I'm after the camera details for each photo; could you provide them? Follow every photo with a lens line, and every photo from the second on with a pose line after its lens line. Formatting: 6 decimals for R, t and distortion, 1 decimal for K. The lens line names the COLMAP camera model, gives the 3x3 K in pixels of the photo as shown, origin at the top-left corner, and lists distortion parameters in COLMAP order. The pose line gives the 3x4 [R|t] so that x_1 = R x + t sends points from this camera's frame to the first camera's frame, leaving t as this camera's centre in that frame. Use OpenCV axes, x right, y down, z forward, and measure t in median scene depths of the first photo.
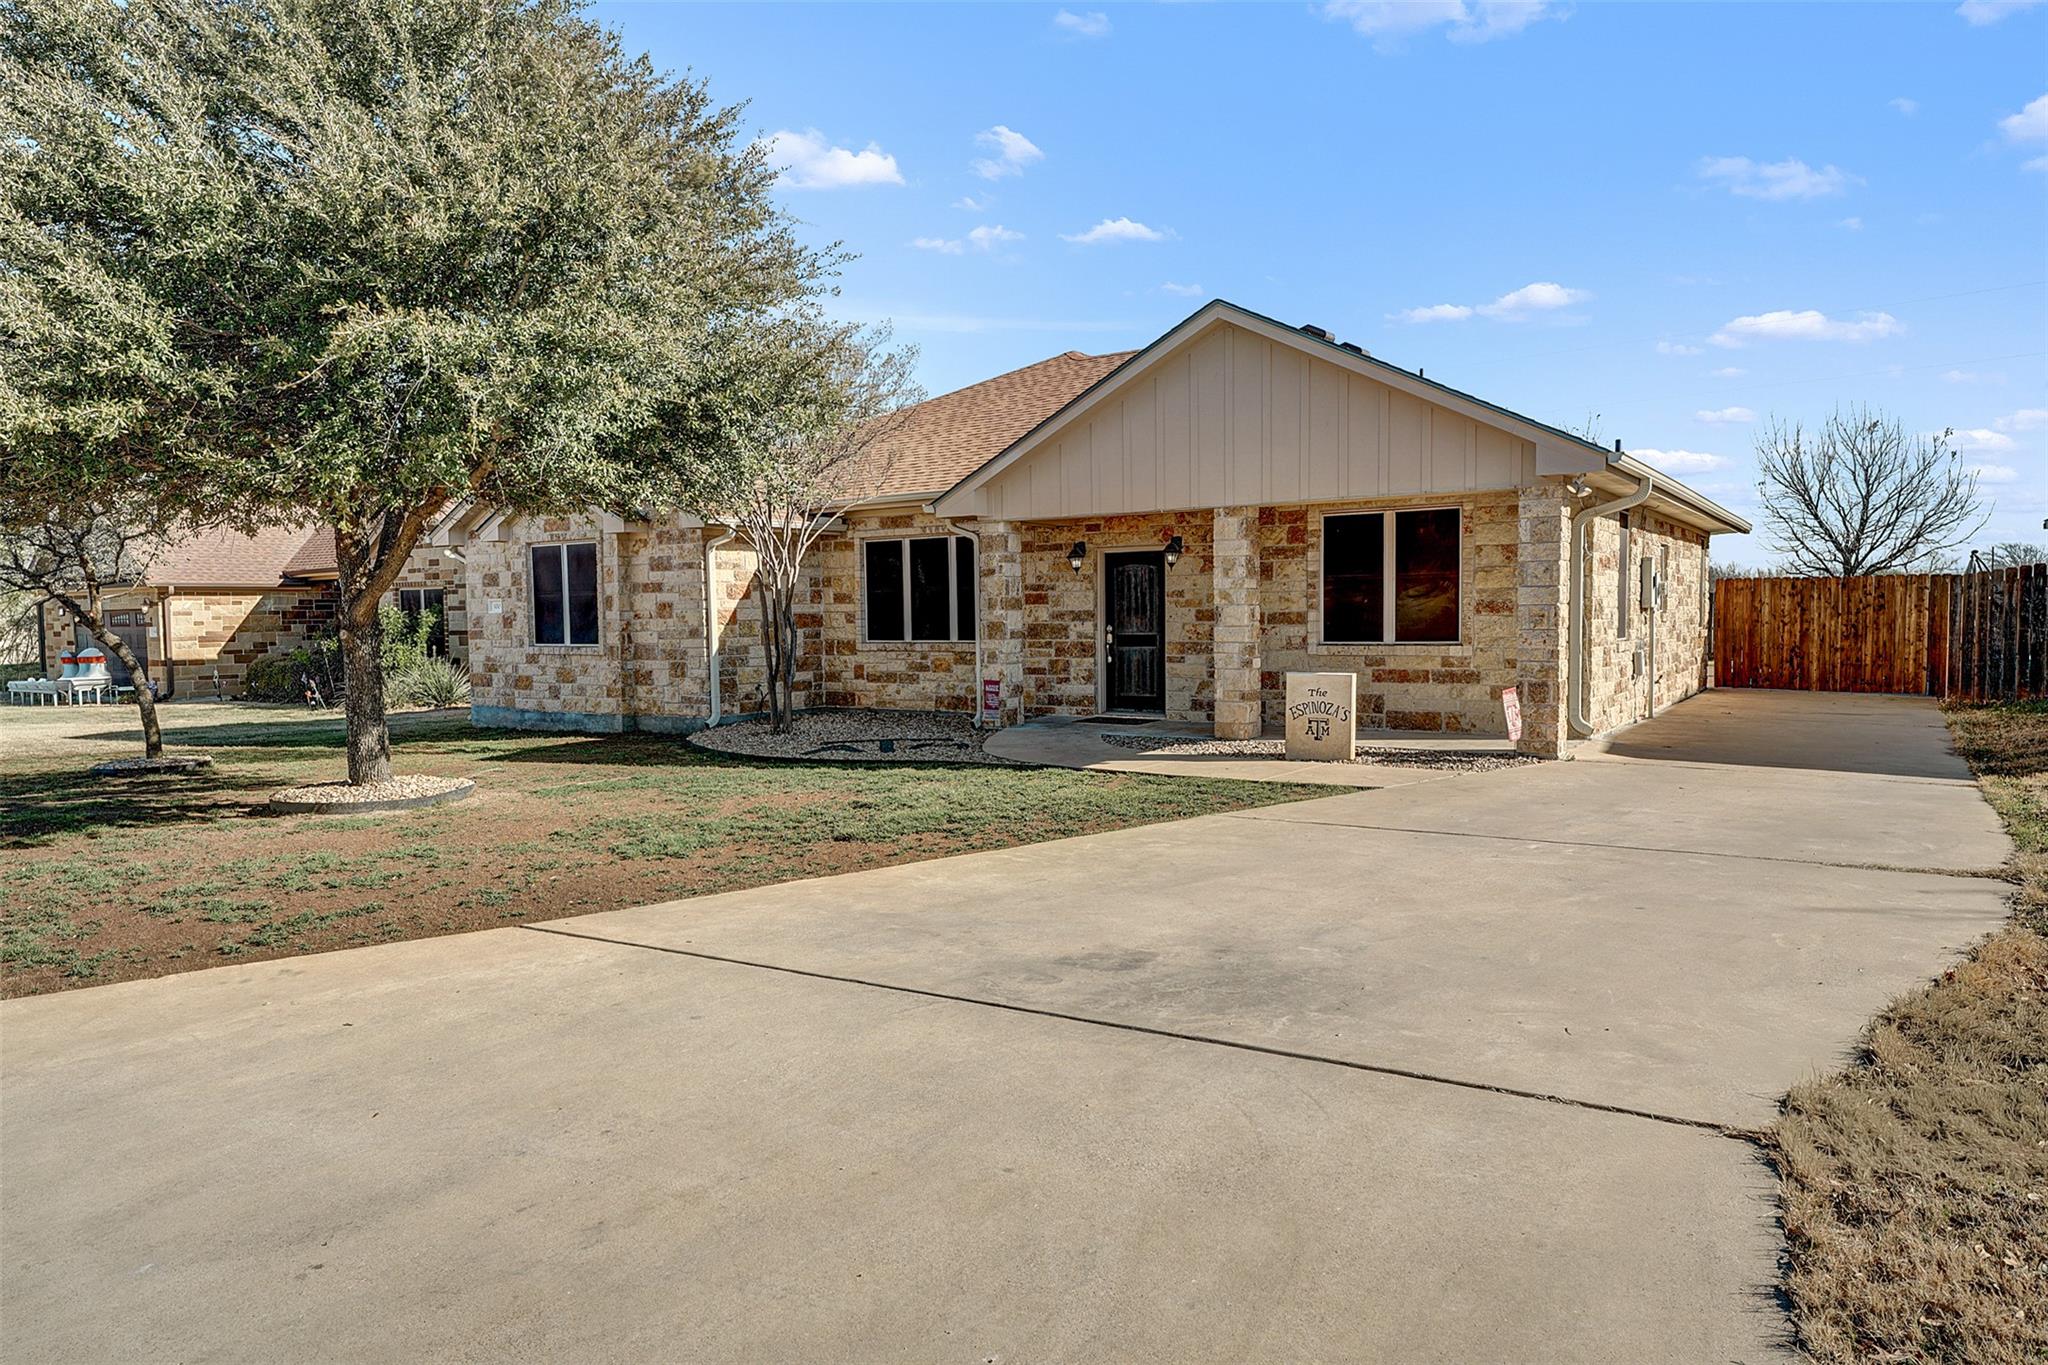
lens RADIAL K [[1251.5, 0, 1020.9], [0, 1251.5, 670.9], [0, 0, 1]] dist [0.018503, 0.000138]
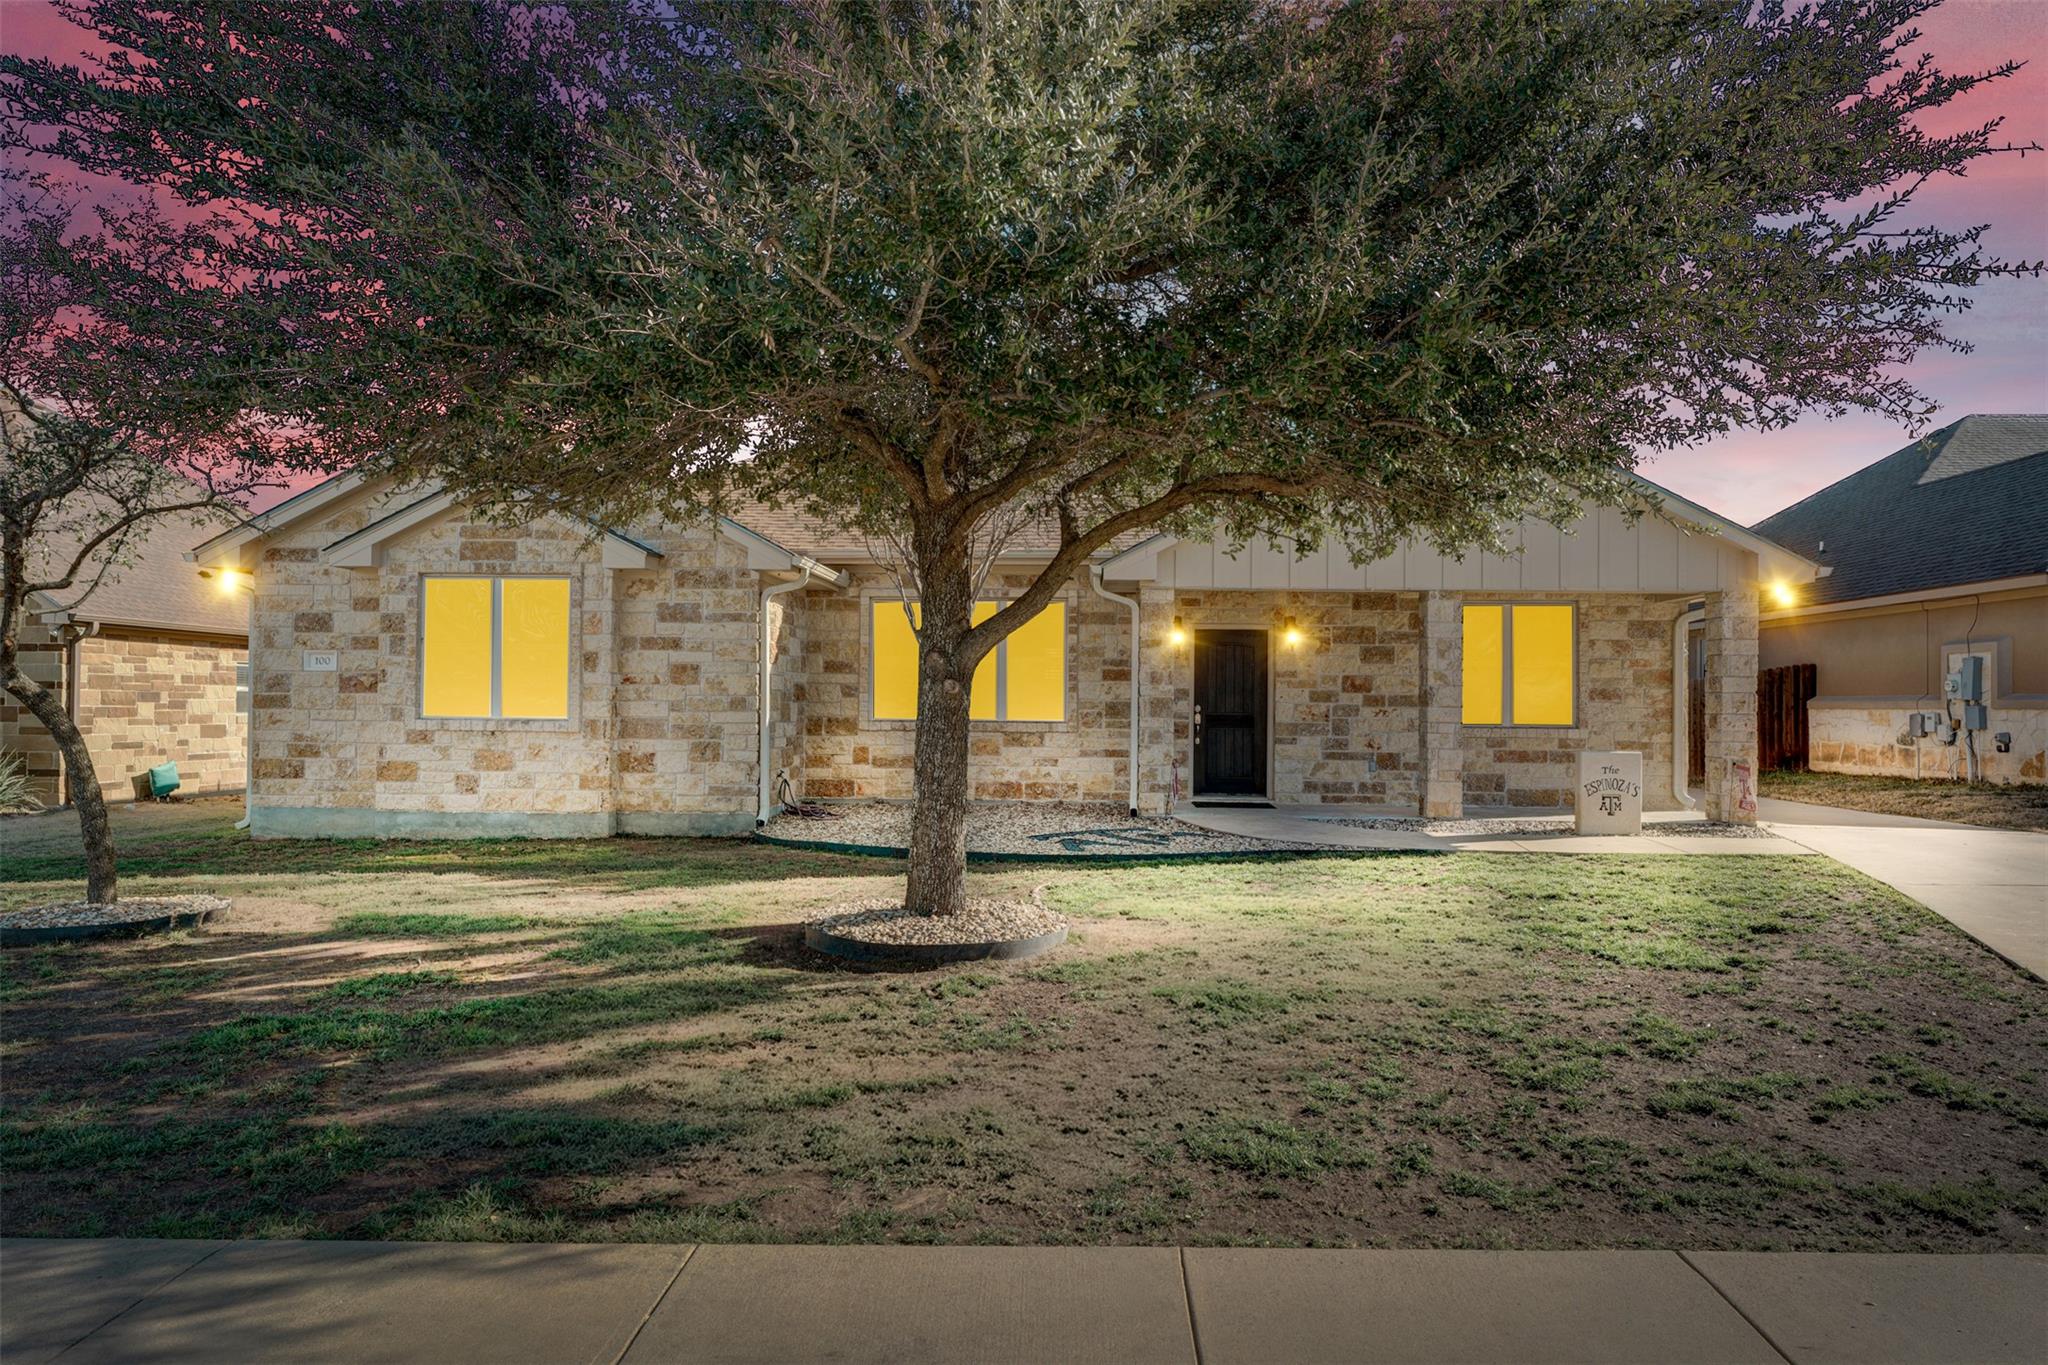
lens RADIAL K [[1254.9, 0, 1020.3], [0, 1254.9, 676.0], [0, 0, 1]] dist [0.006695, -0.000100]
pose [[0.851772, 0.033393, 0.522847, -0.510475], [0.003460, 0.997586, -0.069350, 0.006798], [-0.523901, 0.060879, 0.849601, 0.243476]]
